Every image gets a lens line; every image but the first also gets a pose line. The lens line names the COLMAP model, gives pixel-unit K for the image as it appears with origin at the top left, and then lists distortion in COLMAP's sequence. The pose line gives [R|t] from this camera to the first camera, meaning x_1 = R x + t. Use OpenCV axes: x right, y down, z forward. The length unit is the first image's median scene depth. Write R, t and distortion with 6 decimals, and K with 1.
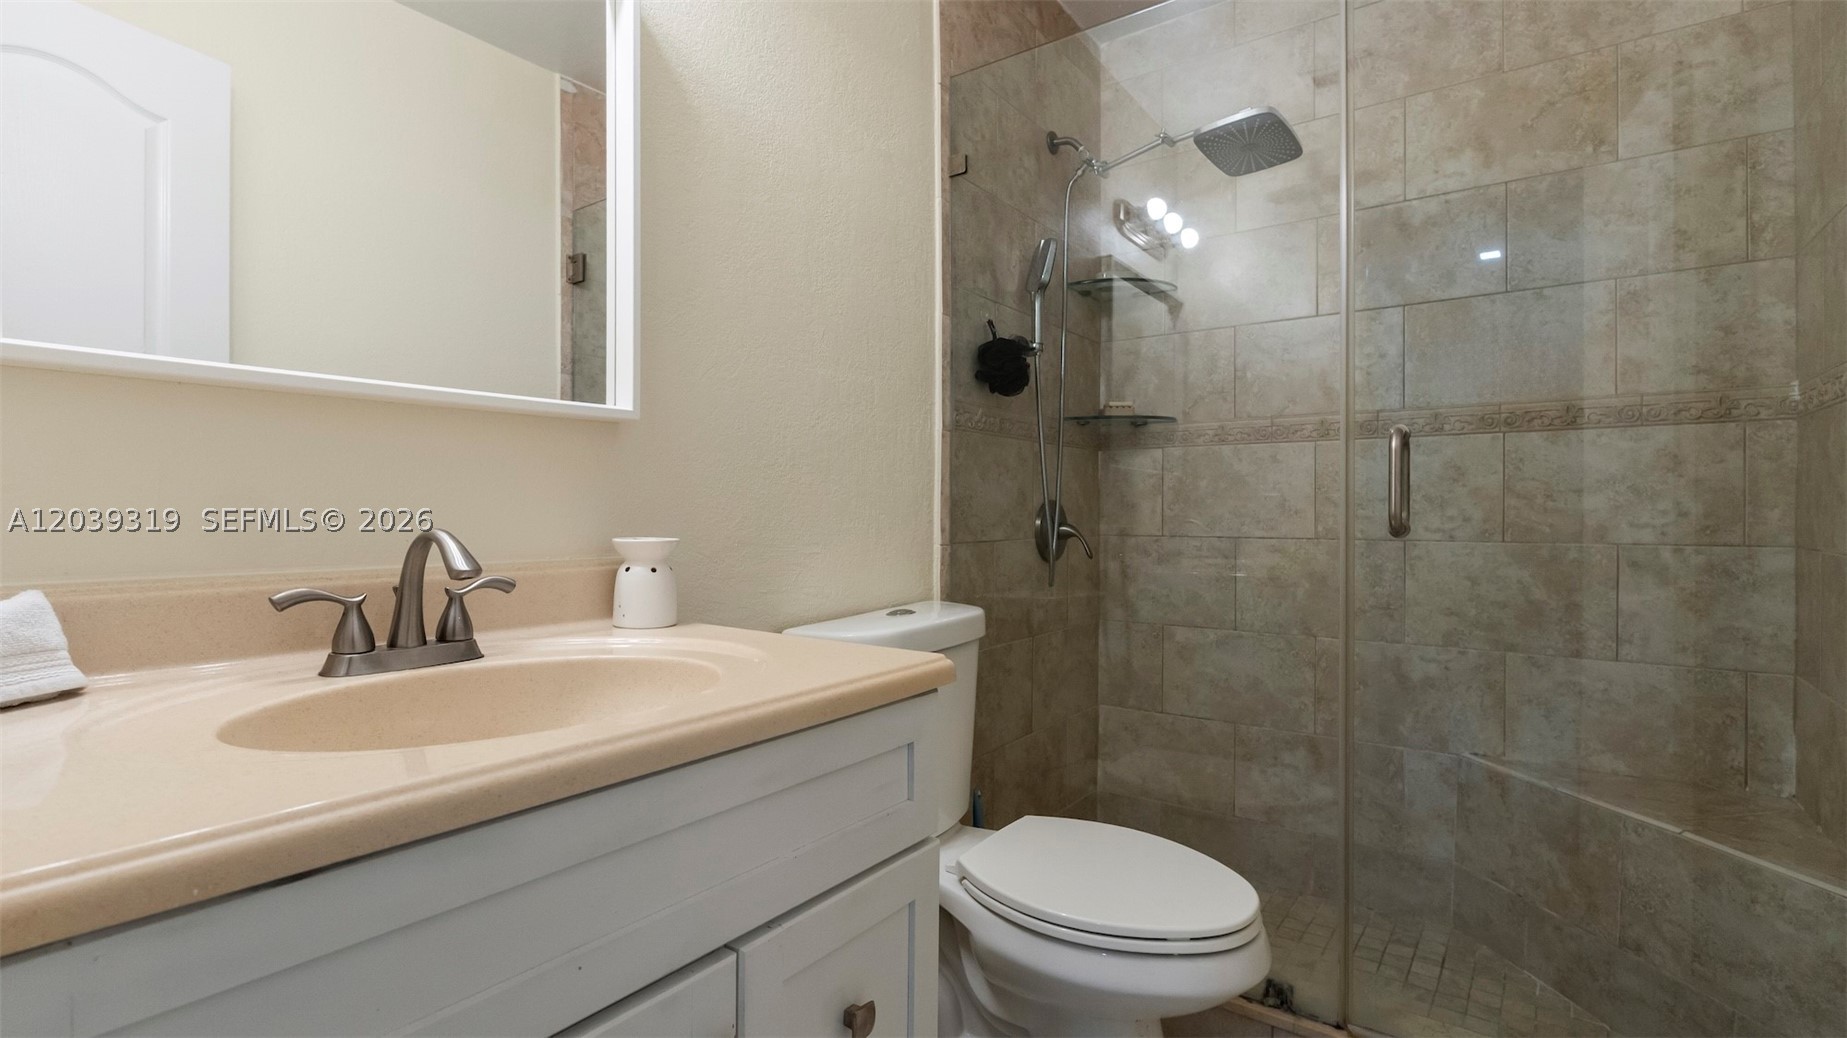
lens RADIAL K [[859.1, 0, 913.7], [0, 859.1, 518.1], [0, 0, 1]] dist [-0.008885, 0.000867]
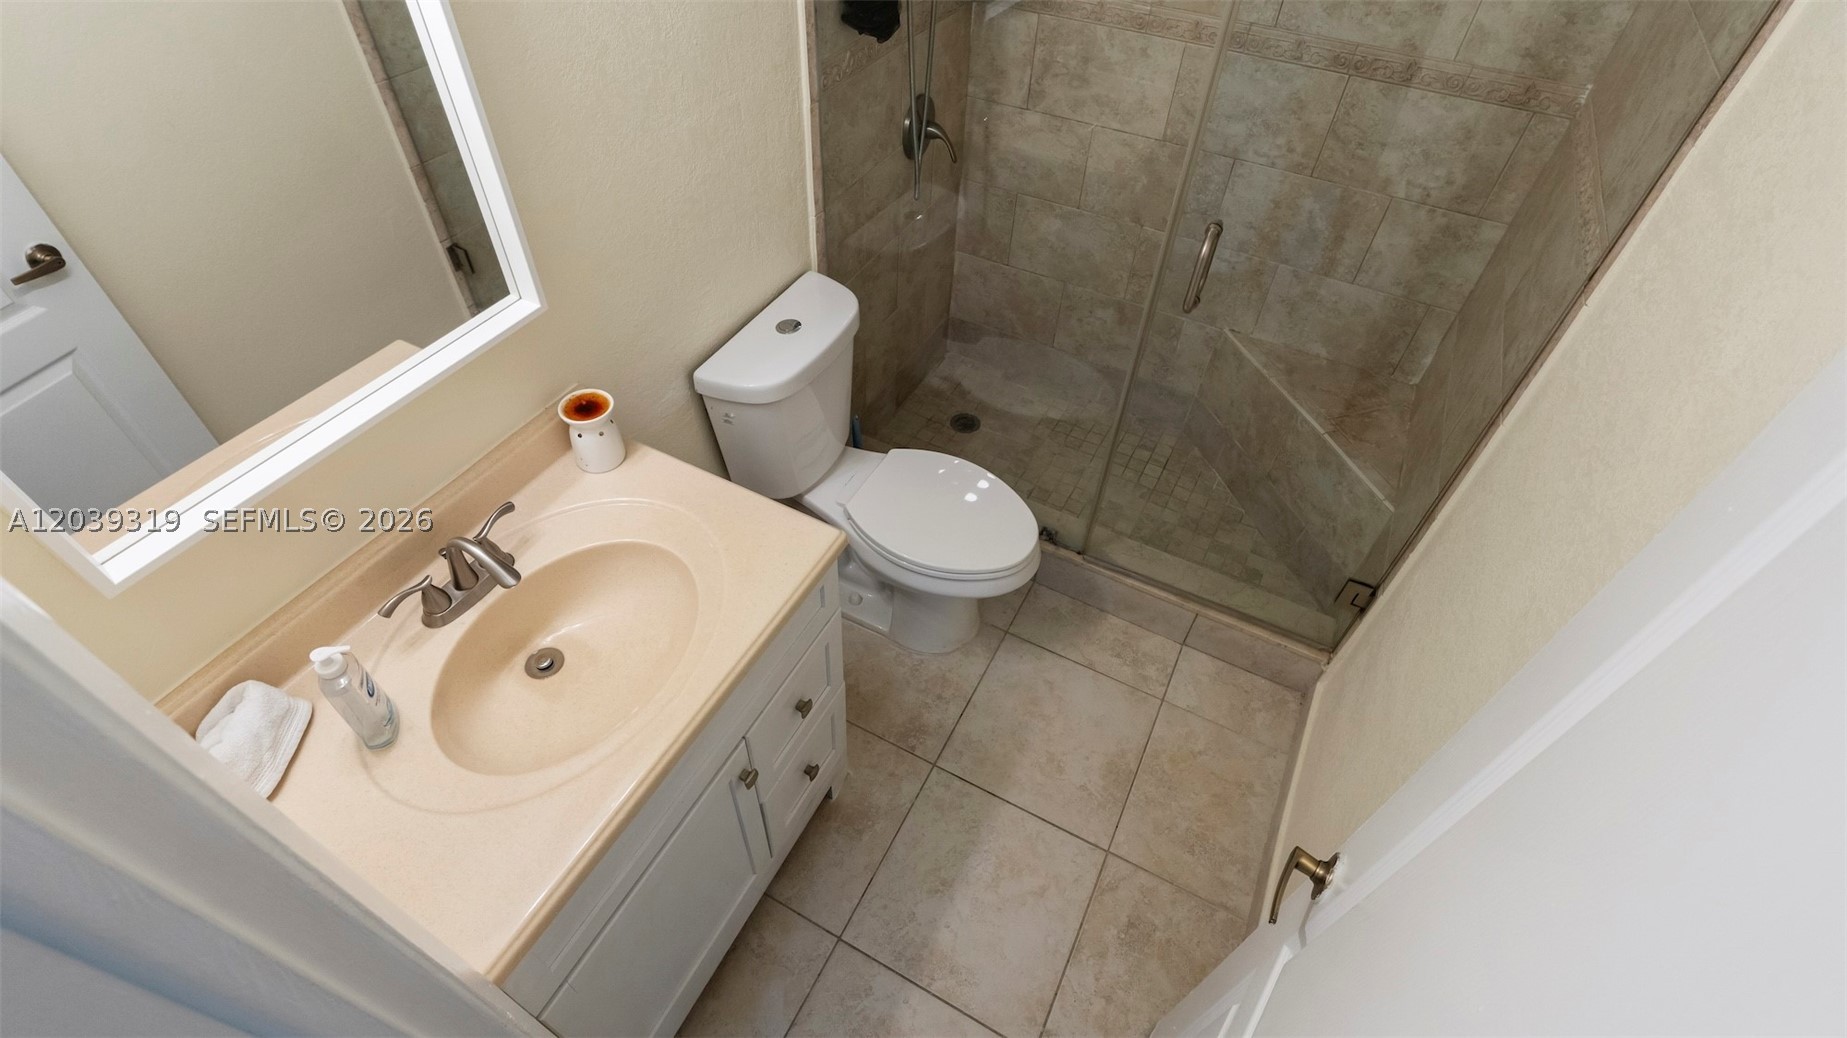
lens RADIAL K [[859.1, 0, 926.0], [0, 859.1, 491.3], [0, 0, 1]] dist [-0.008885, 0.000867]
pose [[0.986540, -0.088016, 0.137814, -0.009849], [-0.039971, 0.687422, 0.725157, -0.505892], [-0.158561, -0.720905, 0.674651, 0.011477]]
